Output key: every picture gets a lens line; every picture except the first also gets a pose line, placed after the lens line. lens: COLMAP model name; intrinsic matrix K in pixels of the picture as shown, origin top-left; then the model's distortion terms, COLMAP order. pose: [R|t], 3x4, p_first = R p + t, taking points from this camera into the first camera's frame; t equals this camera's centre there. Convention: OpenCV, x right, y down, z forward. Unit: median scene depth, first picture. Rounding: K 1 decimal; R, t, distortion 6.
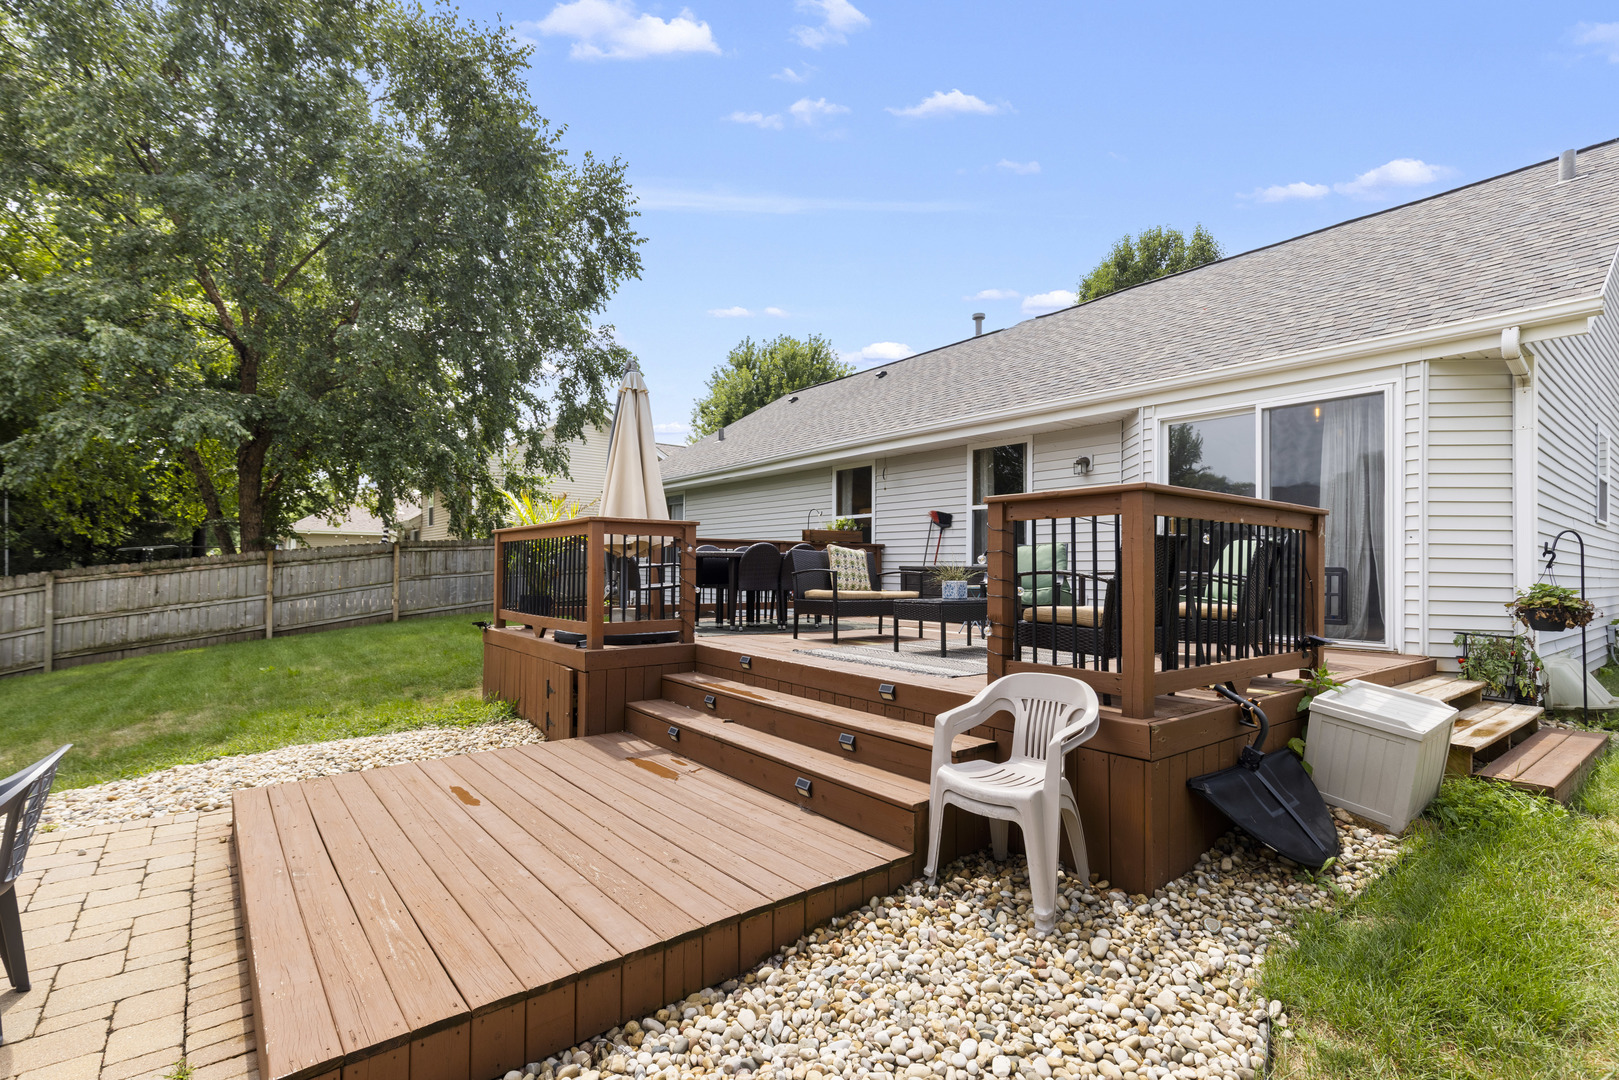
lens RADIAL K [[740.2, 0, 815.2], [0, 740.2, 563.2], [0, 0, 1]] dist [0.003068, -0.000263]
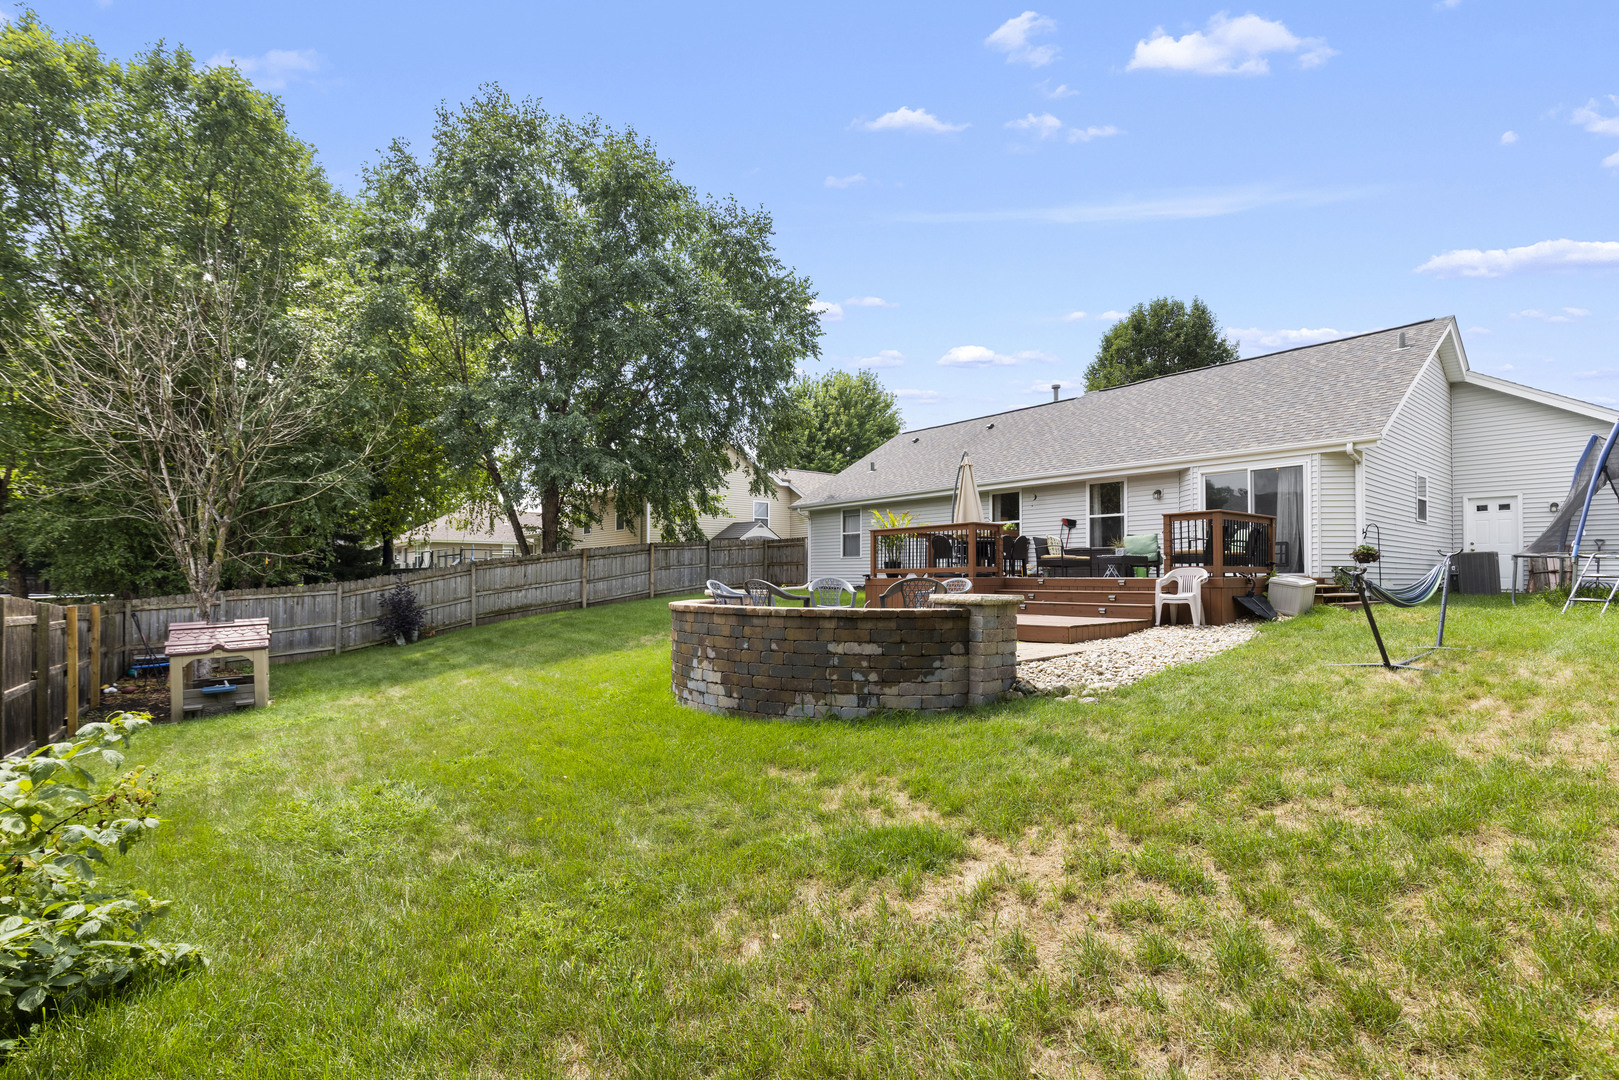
lens RADIAL K [[740.2, 0, 808.2], [0, 740.2, 567.7], [0, 0, 1]] dist [0.003068, -0.000263]
pose [[0.999918, -0.008081, 0.009935, -0.473709], [0.008148, 0.999944, -0.006752, 0.054175], [-0.009880, 0.006832, 0.999928, -0.764819]]
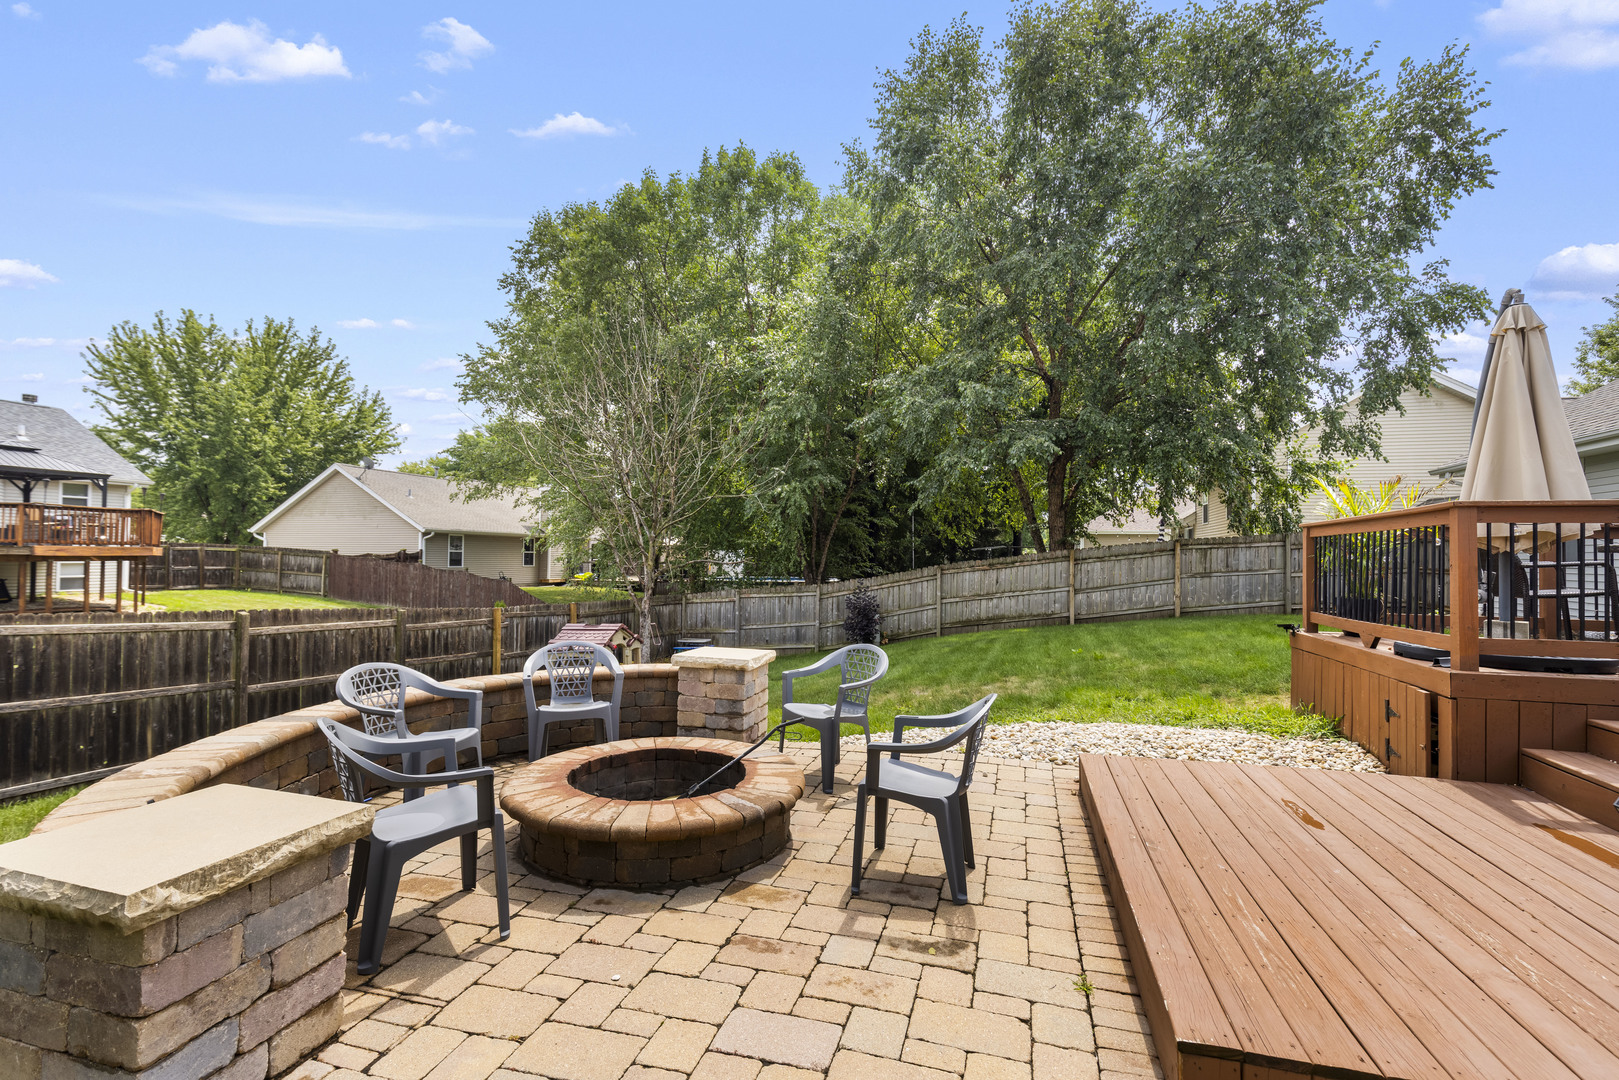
lens RADIAL K [[740.2, 0, 807.5], [0, 740.2, 547.9], [0, 0, 1]] dist [0.003068, -0.000263]
pose [[0.566041, -0.010325, -0.824313, -0.015680], [-0.003984, 0.999876, -0.015260, 0.000519], [0.824368, 0.011922, 0.565929, -0.006352]]
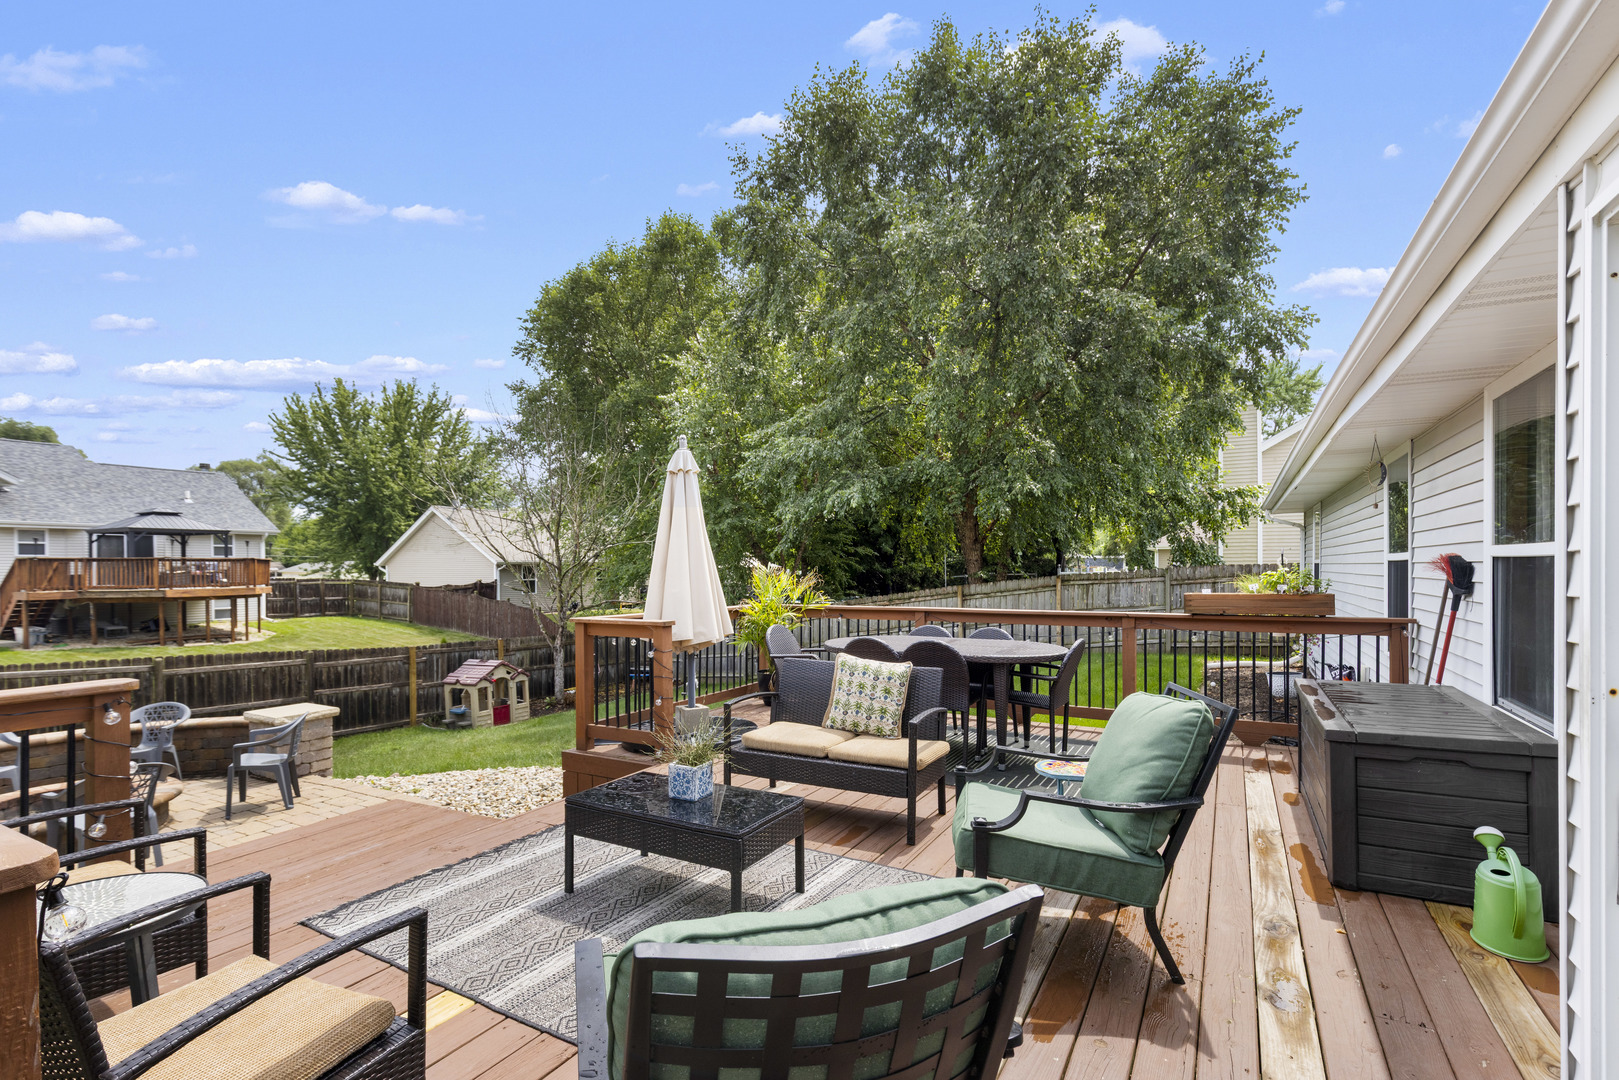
lens RADIAL K [[740.2, 0, 773.2], [0, 740.2, 568.8], [0, 0, 1]] dist [0.003068, -0.000263]
pose [[0.369278, -0.009500, -0.929270, 0.120951], [0.013306, 0.999899, -0.004935, -0.021429], [0.929224, -0.010543, 0.369367, 0.148517]]
